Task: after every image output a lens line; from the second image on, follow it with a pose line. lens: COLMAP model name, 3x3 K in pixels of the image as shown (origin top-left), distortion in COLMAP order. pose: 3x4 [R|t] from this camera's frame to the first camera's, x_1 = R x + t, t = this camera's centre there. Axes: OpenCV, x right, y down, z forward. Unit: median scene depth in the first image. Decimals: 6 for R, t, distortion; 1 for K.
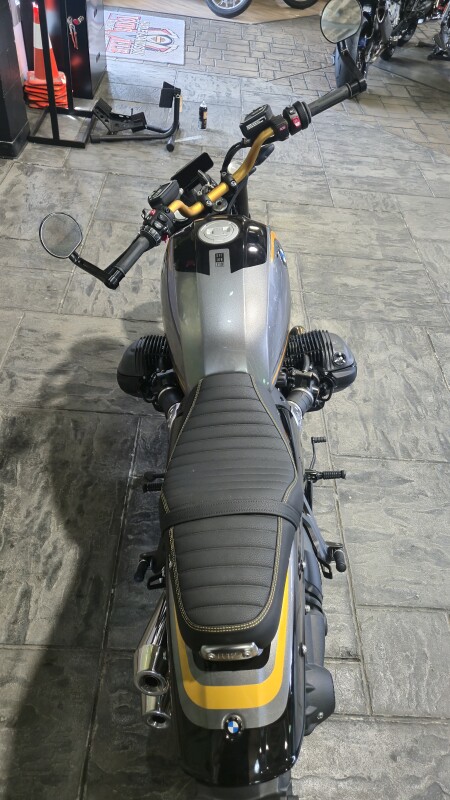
lens RADIAL K [[540.4, 0, 219.4], [0, 540.4, 401.4], [0, 0, 1]] dist [0.069274, -0.052655]
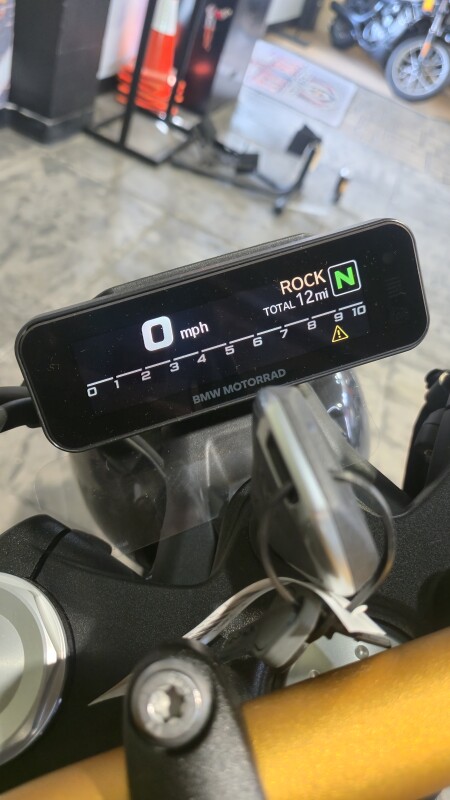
lens RADIAL K [[560.9, 0, 221.3], [0, 560.9, 397.7], [0, 0, 1]] dist [0.034040, -0.057757]
pose [[0.928586, 0.360731, -0.087183, -0.012696], [-0.368757, 0.923310, -0.107315, -0.158278], [0.041785, 0.131800, 0.990395, 0.355925]]
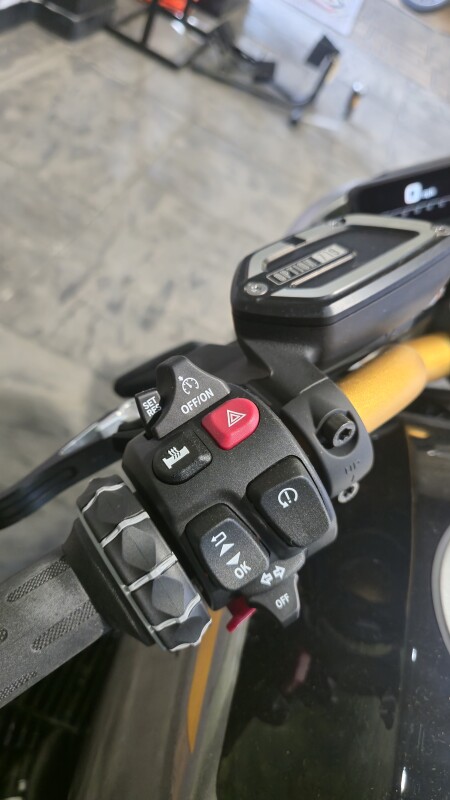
lens RADIAL K [[560.9, 0, 221.3], [0, 560.9, 397.7], [0, 0, 1]] dist [0.034040, -0.057757]
pose [[0.916915, 0.398999, 0.008191, -0.041854], [-0.399043, 0.916920, 0.004736, -0.119387], [-0.005621, -0.007611, 0.999955, 0.300177]]
